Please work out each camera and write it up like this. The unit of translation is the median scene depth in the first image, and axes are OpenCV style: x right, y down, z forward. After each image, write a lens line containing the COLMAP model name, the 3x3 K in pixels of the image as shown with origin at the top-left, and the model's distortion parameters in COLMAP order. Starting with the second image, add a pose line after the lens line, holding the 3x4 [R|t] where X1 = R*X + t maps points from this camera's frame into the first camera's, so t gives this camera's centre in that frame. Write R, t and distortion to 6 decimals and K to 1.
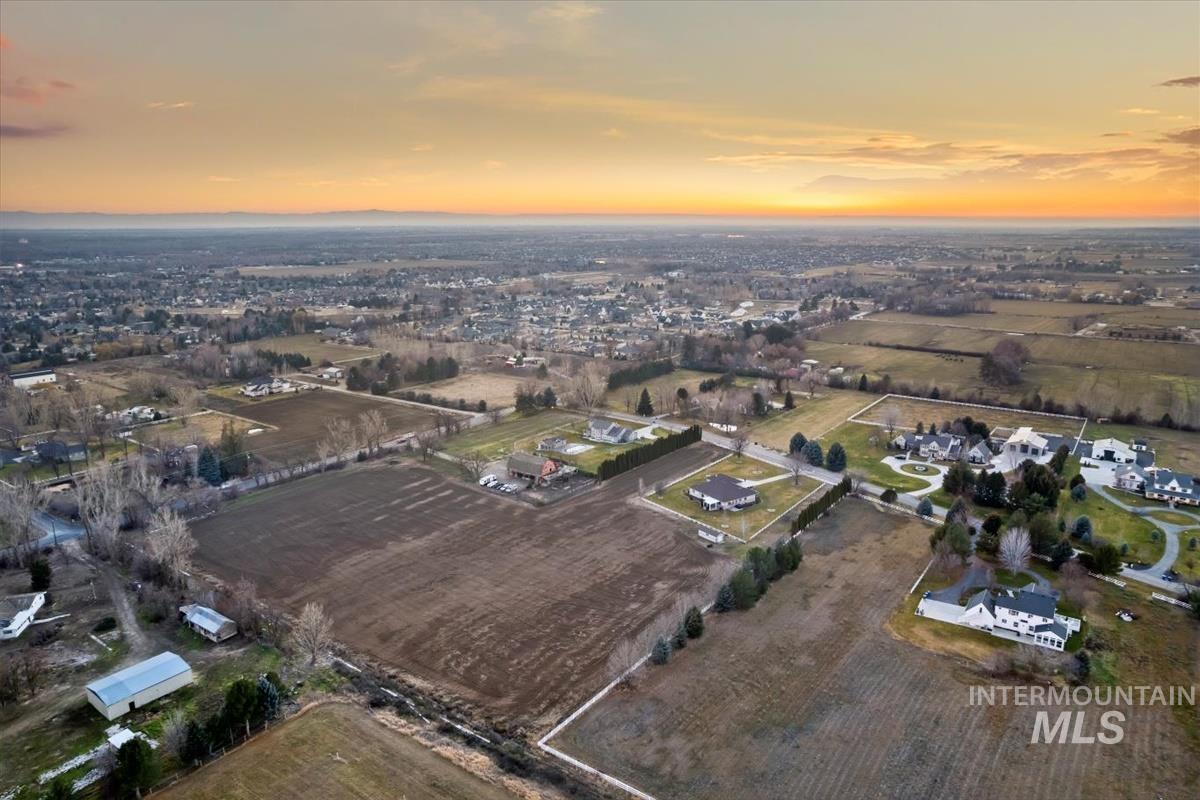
lens RADIAL K [[767.2, 0, 608.9], [0, 767.2, 404.3], [0, 0, 1]] dist [-0.064430, 0.052712]
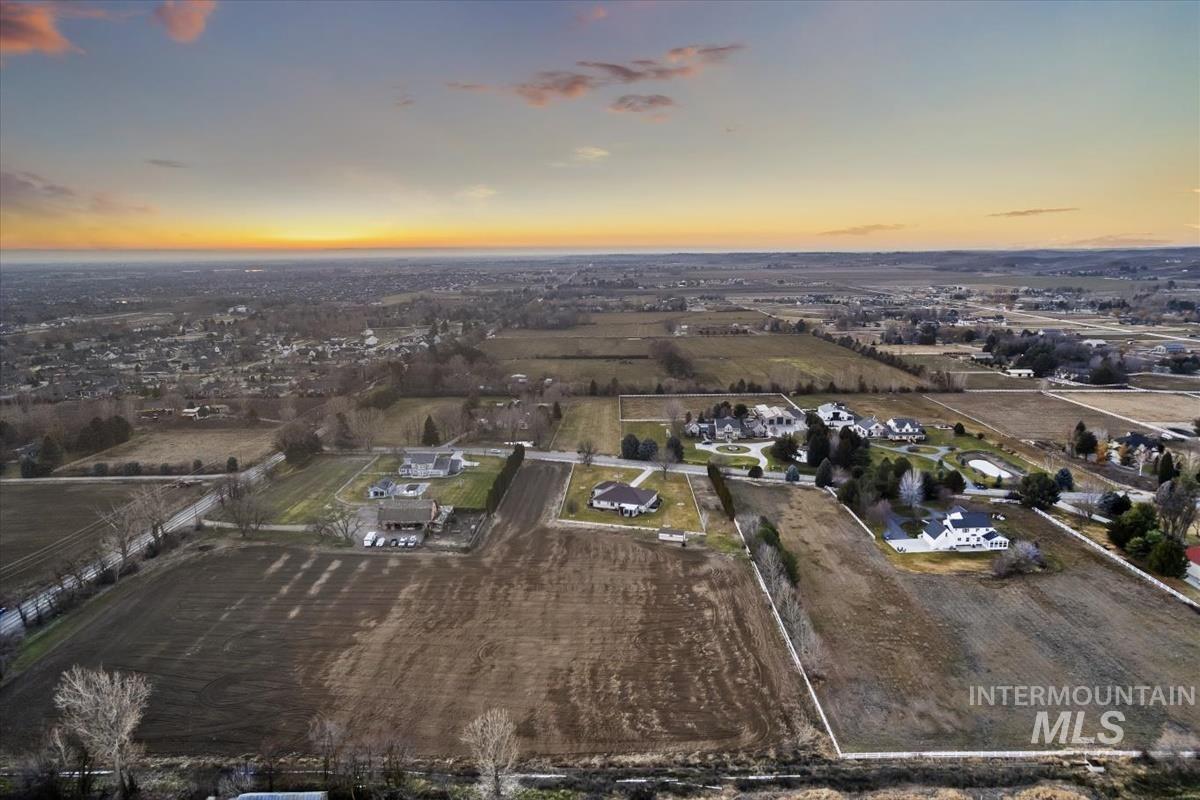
lens RADIAL K [[767.2, 0, 608.9], [0, 767.2, 404.3], [0, 0, 1]] dist [-0.064430, 0.052712]
pose [[0.817123, -0.118287, 0.564197, -0.410911], [0.141226, 0.989973, 0.003016, -0.009964], [-0.558897, 0.077215, 0.825635, 0.189287]]
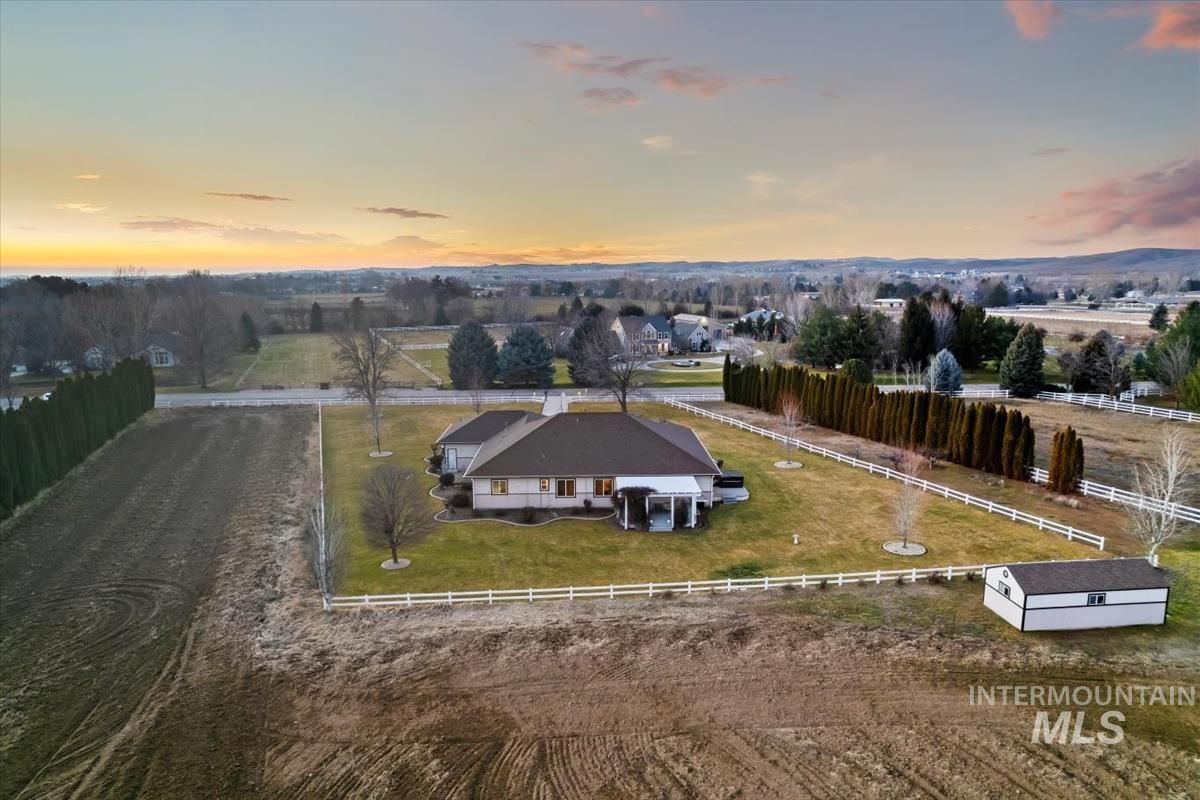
lens RADIAL K [[767.2, 0, 608.9], [0, 767.2, 404.3], [0, 0, 1]] dist [-0.064430, 0.052712]
pose [[0.533576, -0.145286, 0.833180, -0.047137], [0.200382, 0.978802, 0.042353, 0.088771], [-0.821672, 0.144356, 0.551378, 0.861054]]
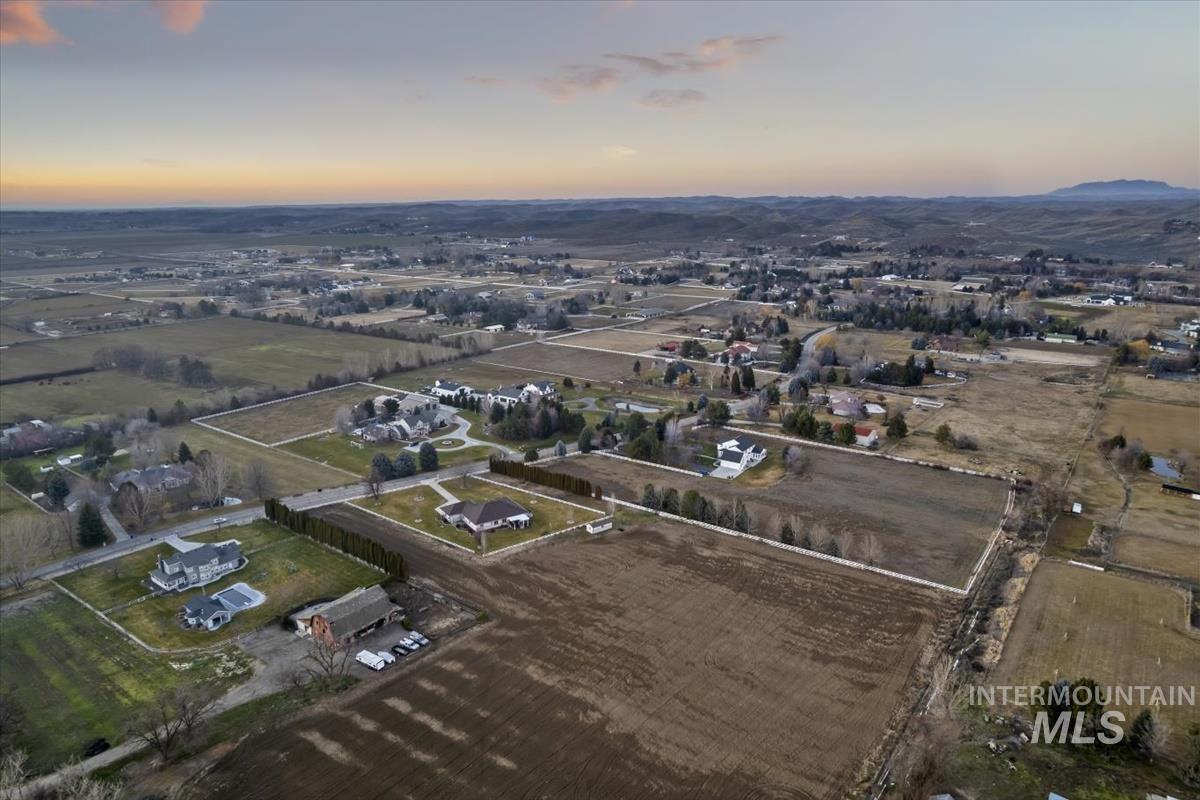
lens RADIAL K [[767.2, 0, 608.9], [0, 767.2, 404.3], [0, 0, 1]] dist [-0.064430, 0.052712]
pose [[0.011676, -0.254002, 0.967133, -0.723760], [0.234832, 0.940845, 0.244263, -0.205930], [-0.971966, 0.224262, 0.070633, 0.765812]]
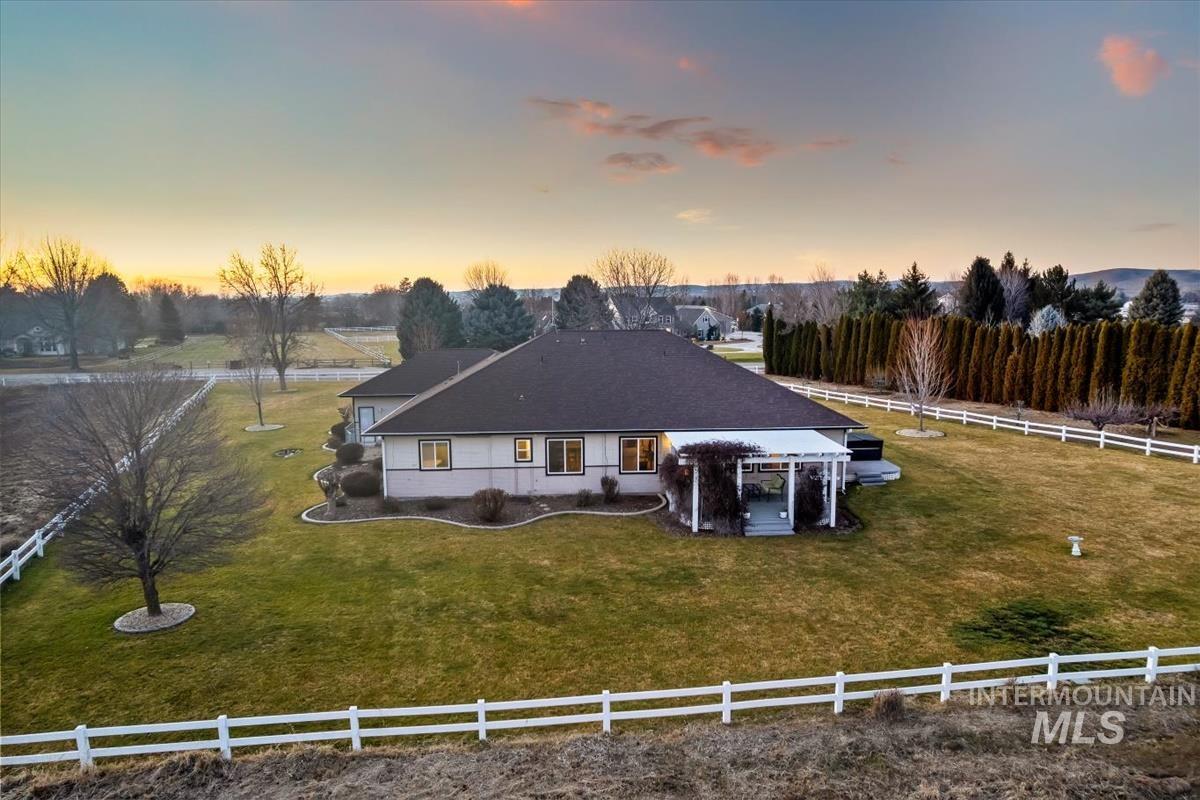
lens RADIAL K [[767.2, 0, 608.9], [0, 767.2, 404.3], [0, 0, 1]] dist [-0.064430, 0.052712]
pose [[0.509895, -0.120932, 0.851694, 0.031936], [0.206975, 0.978231, 0.014986, 0.110675], [-0.834966, 0.168638, 0.523825, 0.928315]]
